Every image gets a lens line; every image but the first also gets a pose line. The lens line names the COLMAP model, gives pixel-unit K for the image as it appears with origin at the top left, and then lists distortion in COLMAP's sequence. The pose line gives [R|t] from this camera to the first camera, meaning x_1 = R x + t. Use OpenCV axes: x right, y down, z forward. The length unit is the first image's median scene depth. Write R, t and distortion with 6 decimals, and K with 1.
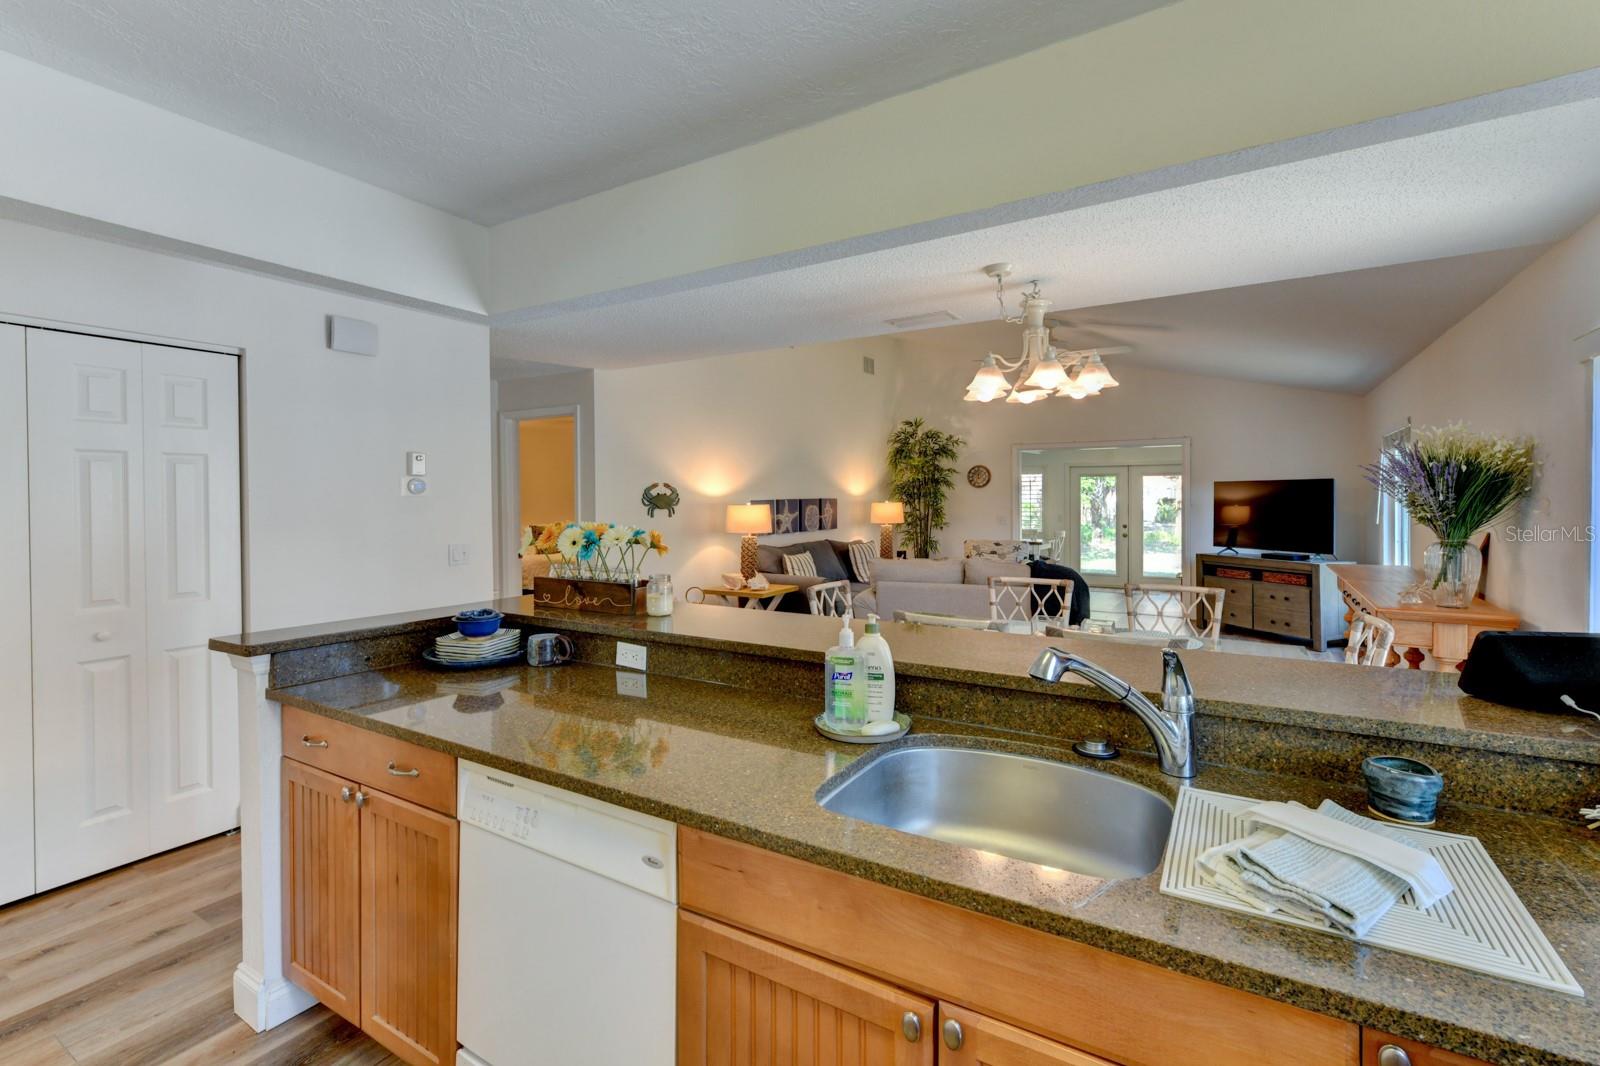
lens RADIAL K [[688.3, 0, 777.2], [0, 688.3, 496.6], [0, 0, 1]] dist [0.002704, 0.000254]
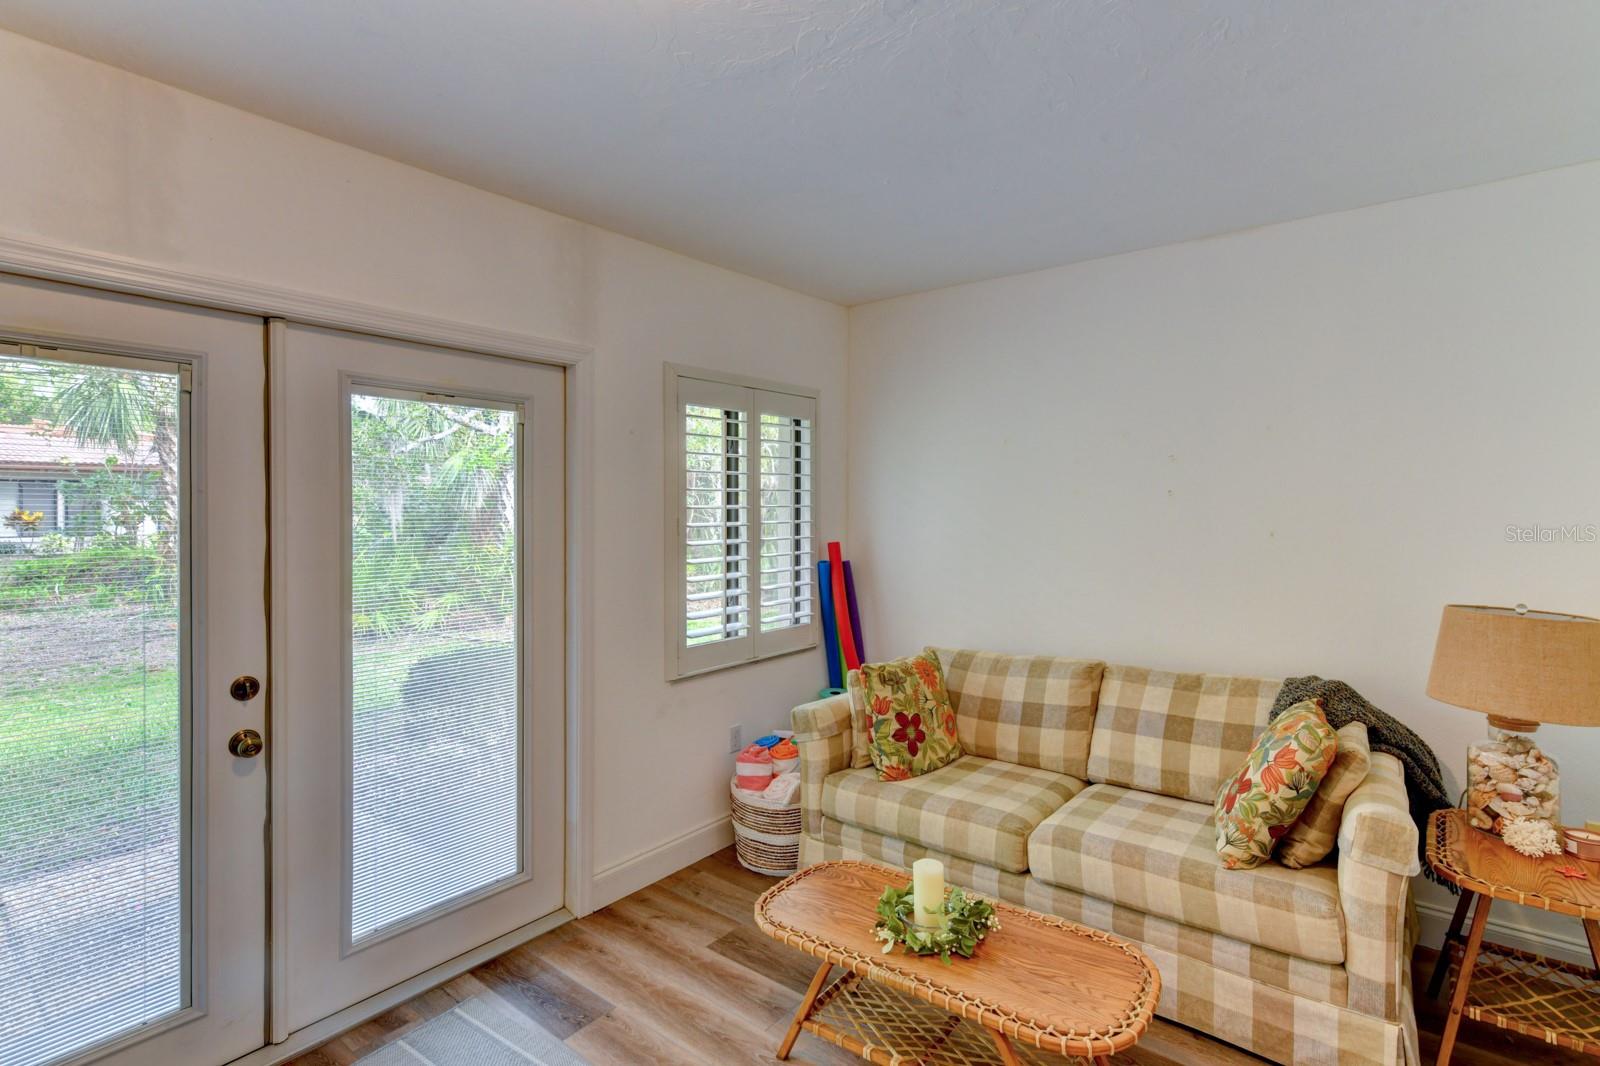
lens RADIAL K [[772.1, 0, 803.1], [0, 772.1, 507.8], [0, 0, 1]] dist [0.000756, 0.000085]
pose [[0.083744, 0.000301, 0.996487, 0.604939], [-0.001376, 0.999999, -0.000187, 0.000152], [-0.996486, -0.001355, 0.083745, 1.555716]]
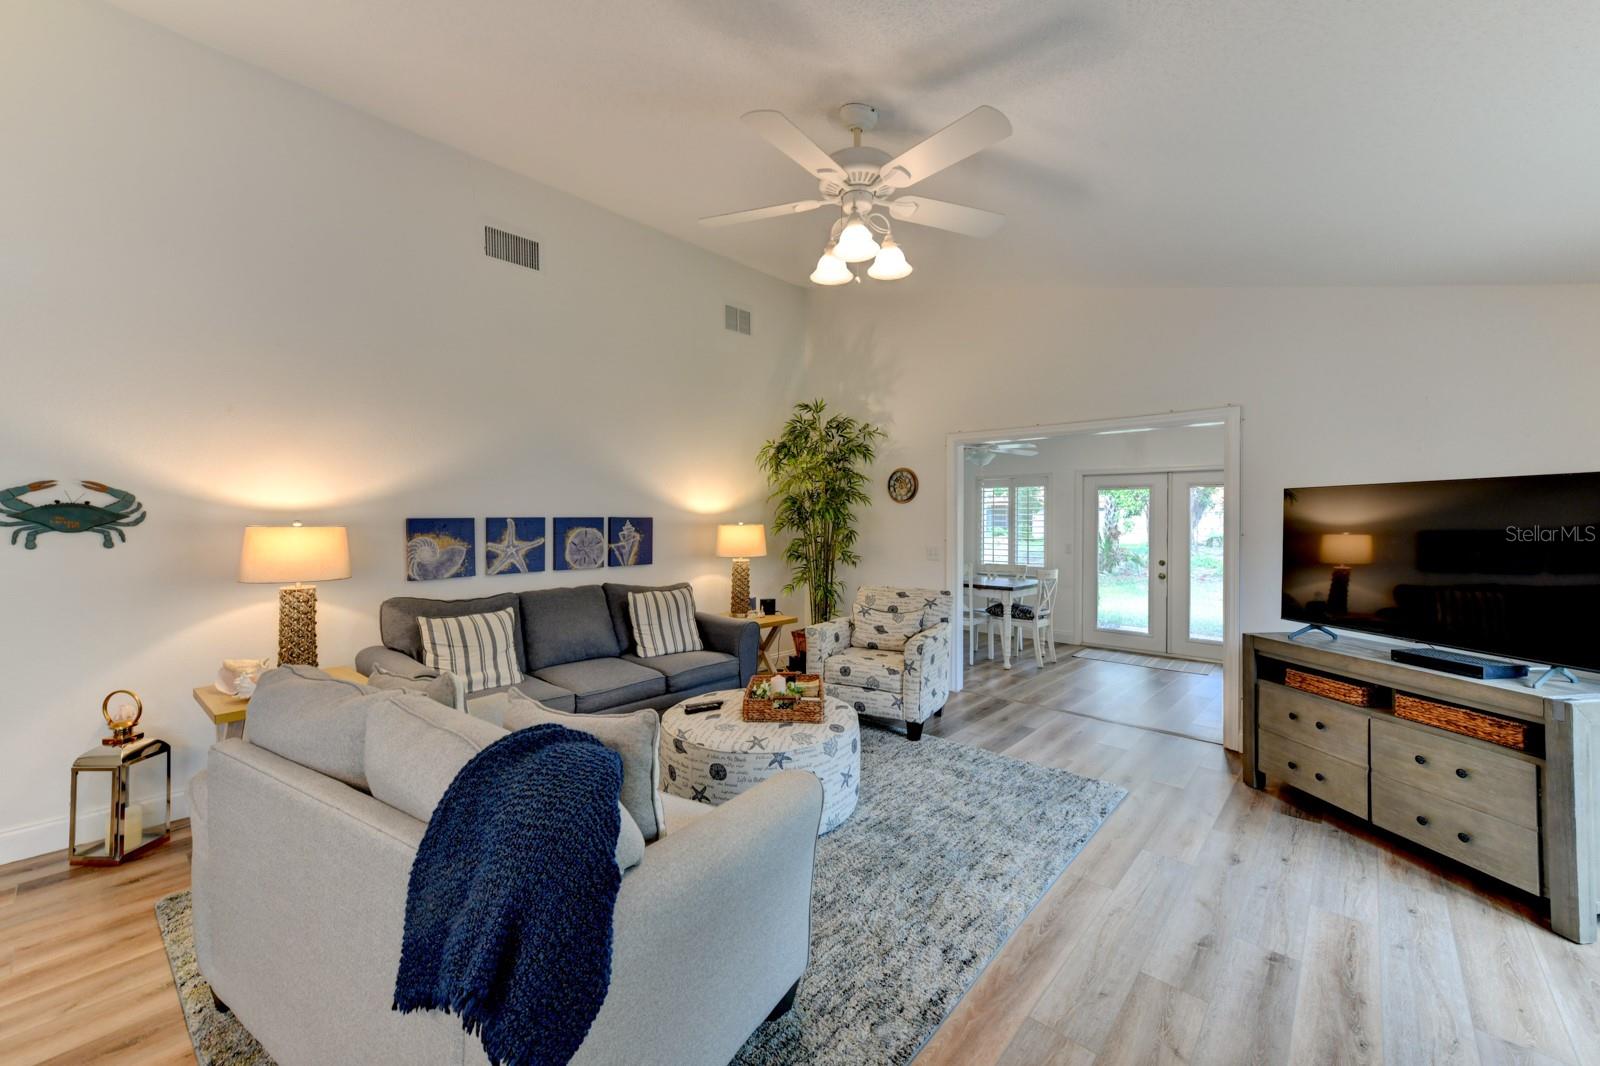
lens RADIAL K [[626.8, 0, 803.6], [0, 626.8, 522.4], [0, 0, 1]] dist [0.011020, 0.000764]
pose [[0.991417, 0.009230, -0.130410, 0.426252], [-0.008256, 0.999934, 0.008012, 0.002471], [0.130475, -0.006866, 0.991428, 0.613985]]
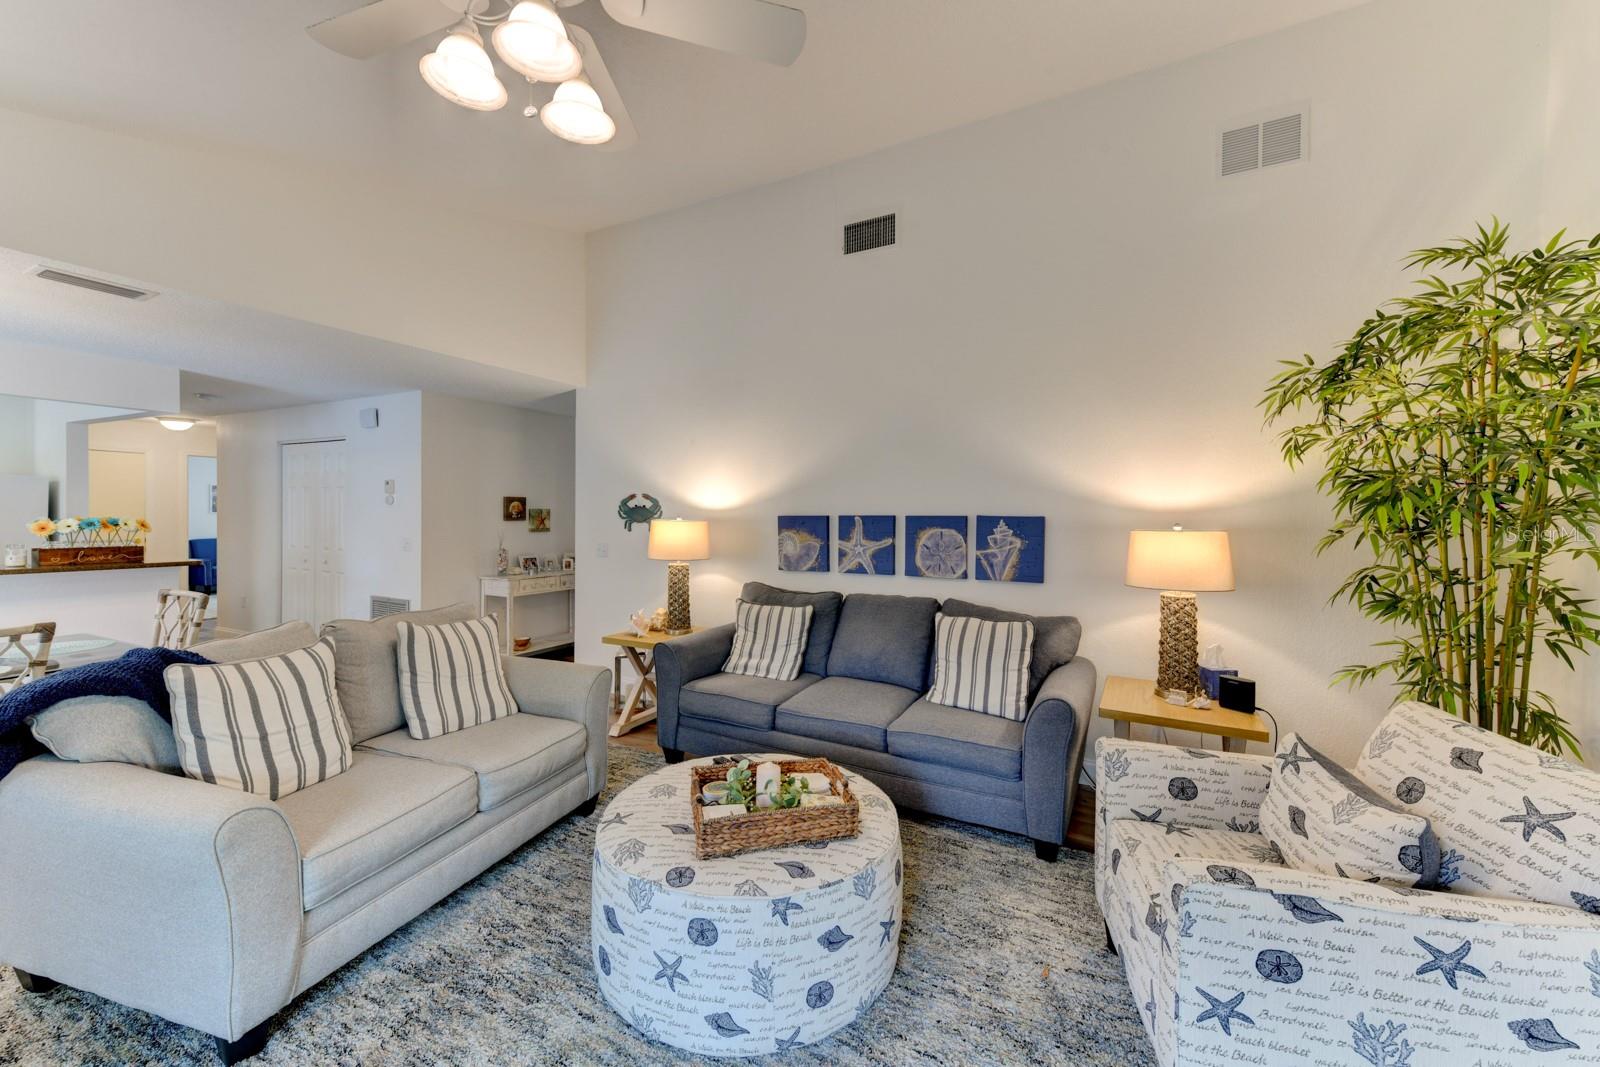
lens RADIAL K [[626.8, 0, 803.6], [0, 626.8, 522.9], [0, 0, 1]] dist [0.011020, 0.000764]
pose [[0.109931, 0.017408, -0.993787, 0.668313], [-0.010626, 0.999810, 0.016338, 0.002800], [0.993882, 0.008764, 0.110095, 1.113351]]
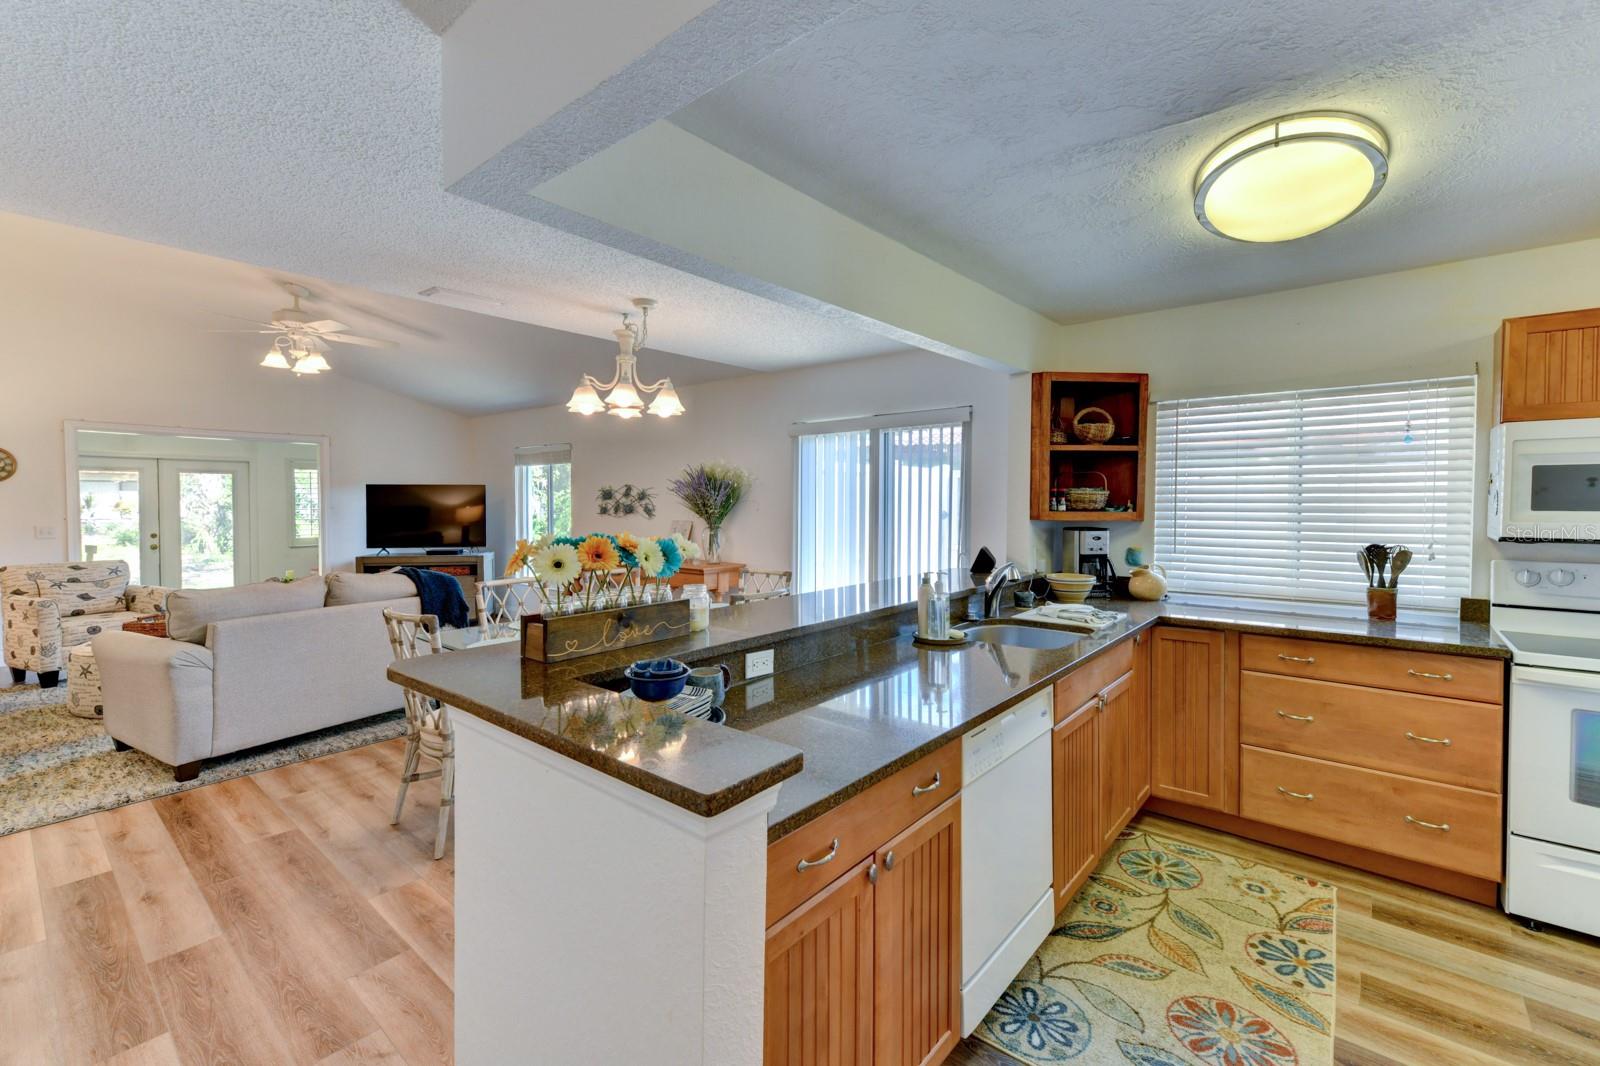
lens RADIAL K [[690.5, 0, 814.2], [0, 690.5, 516.8], [0, 0, 1]] dist [0.001519, 0.000624]
pose [[0.092502, -0.022749, 0.995453, -0.410056], [-0.002965, 0.999728, 0.023122, 0.001355], [-0.995708, -0.005090, 0.092410, 0.295370]]
